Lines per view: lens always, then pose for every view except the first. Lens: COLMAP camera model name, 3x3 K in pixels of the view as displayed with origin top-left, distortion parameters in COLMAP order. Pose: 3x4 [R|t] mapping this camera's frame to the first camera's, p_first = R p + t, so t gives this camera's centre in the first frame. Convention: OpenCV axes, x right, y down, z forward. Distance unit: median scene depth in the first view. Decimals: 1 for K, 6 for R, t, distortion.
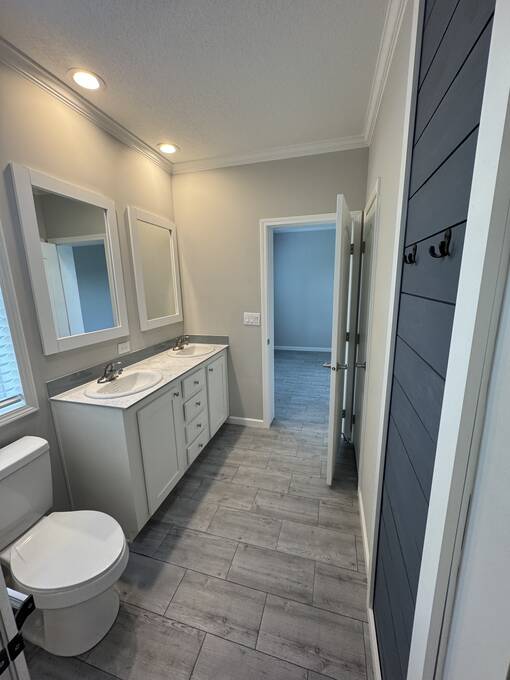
lens RADIAL K [[270.7, 0, 255.4], [0, 270.7, 340.5], [0, 0, 1]] dist [-0.005099, 0.000763]
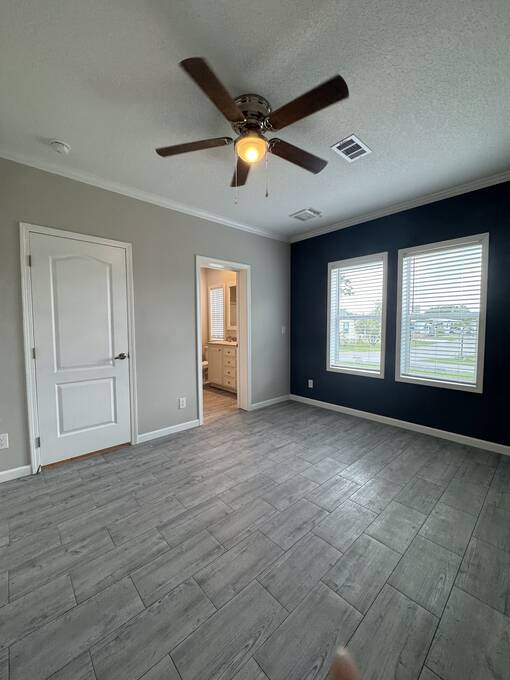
lens RADIAL K [[270.7, 0, 255.4], [0, 270.7, 340.5], [0, 0, 1]] dist [-0.005099, 0.000763]
pose [[-0.524800, 0.072465, -0.848136, 1.921442], [-0.159862, 0.970251, 0.181816, -0.473882], [0.836080, 0.231002, -0.497603, 2.774661]]
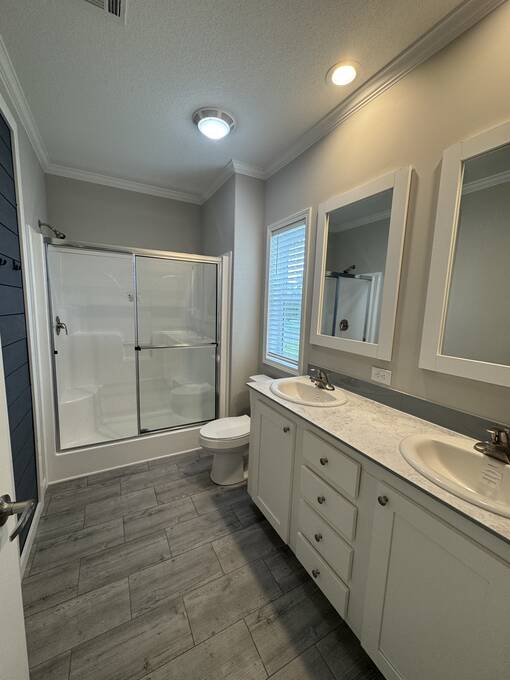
lens RADIAL K [[270.7, 0, 255.4], [0, 270.7, 340.5], [0, 0, 1]] dist [-0.005099, 0.000763]
pose [[-0.715216, 0.086652, -0.693511, 0.286570], [-0.162276, 0.944578, 0.285376, -0.249295], [0.679804, 0.316646, -0.661515, 1.432064]]
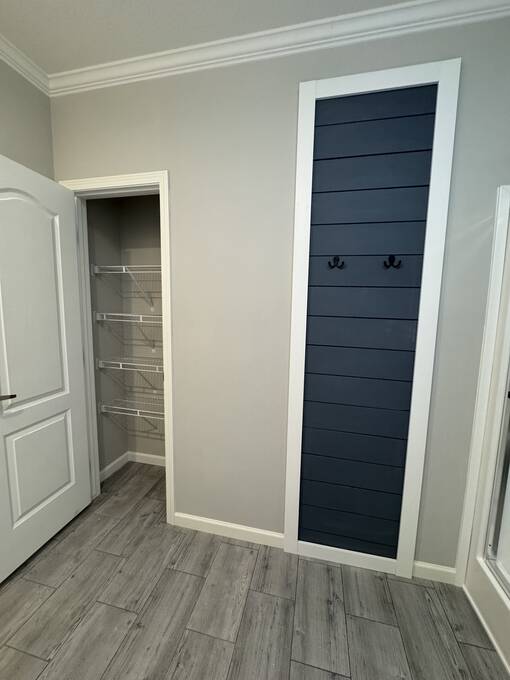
lens RADIAL K [[270.7, 0, 255.4], [0, 270.7, 340.5], [0, 0, 1]] dist [-0.005099, 0.000763]
pose [[-0.049546, -0.098138, 0.993939, -0.481827], [0.187086, 0.976634, 0.105756, -0.052177], [-0.981093, 0.191192, -0.030028, 0.717405]]
